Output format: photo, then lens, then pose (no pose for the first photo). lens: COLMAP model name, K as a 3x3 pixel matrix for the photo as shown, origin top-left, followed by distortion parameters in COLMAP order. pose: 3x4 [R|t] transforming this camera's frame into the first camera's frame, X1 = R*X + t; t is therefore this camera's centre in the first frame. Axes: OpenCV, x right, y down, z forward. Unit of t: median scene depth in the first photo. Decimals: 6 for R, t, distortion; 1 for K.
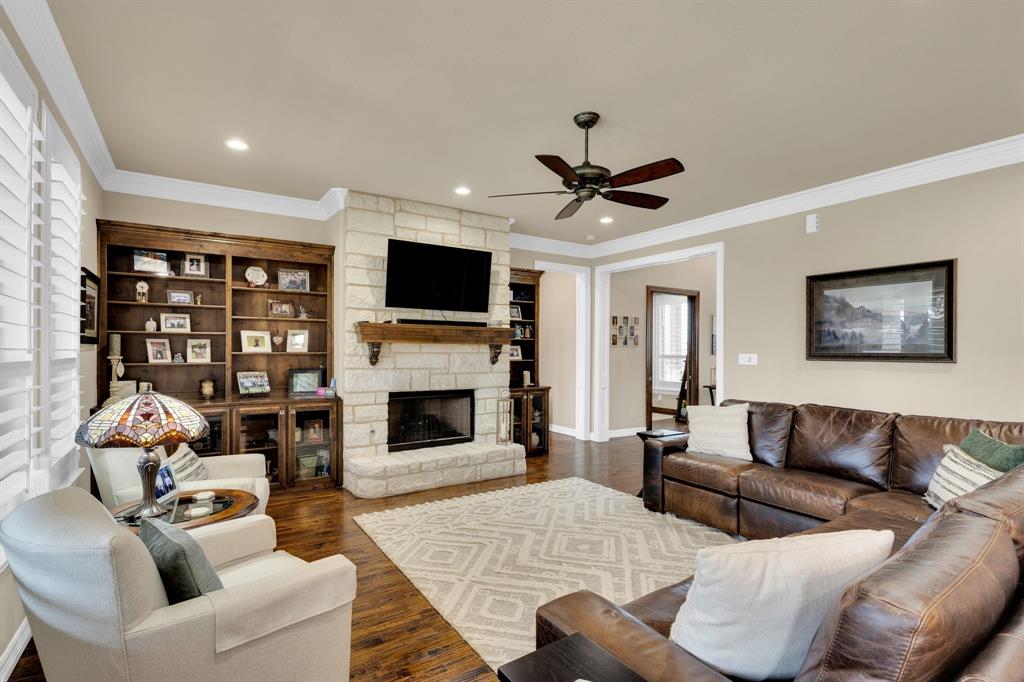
lens RADIAL K [[494.9, 0, 511.6], [0, 494.9, 348.0], [0, 0, 1]] dist [0.006846, 0.002041]
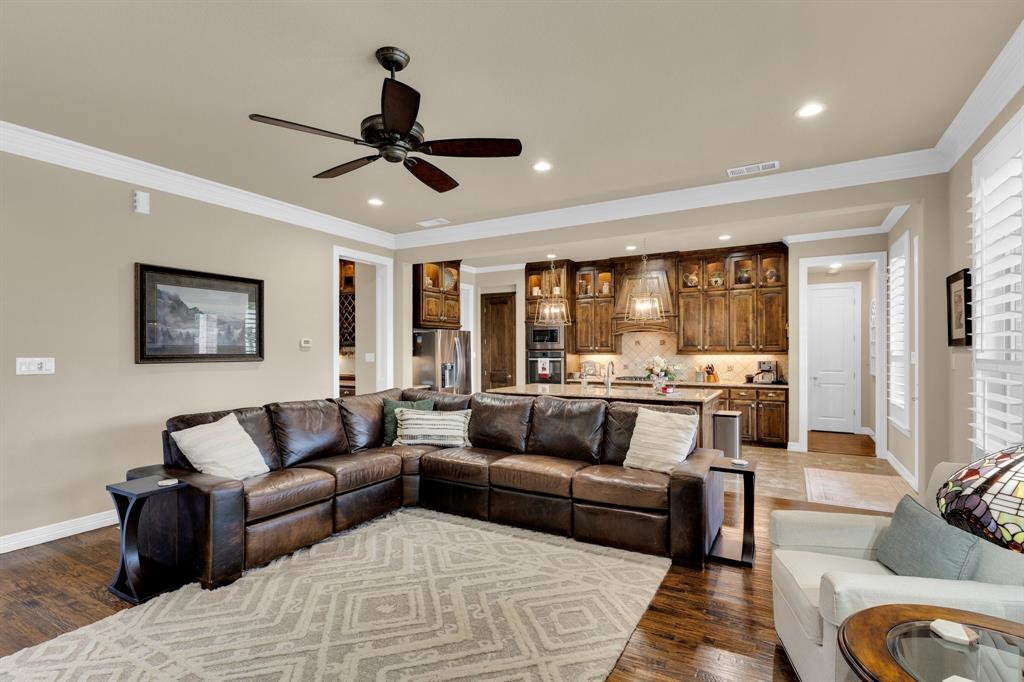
lens RADIAL K [[494.9, 0, 507.6], [0, 494.9, 347.3], [0, 0, 1]] dist [0.006846, 0.002041]
pose [[-0.442311, 0.003274, 0.896856, -0.544181], [-0.003916, 0.999977, -0.005582, -0.000368], [-0.896853, -0.005981, -0.442288, 1.013150]]
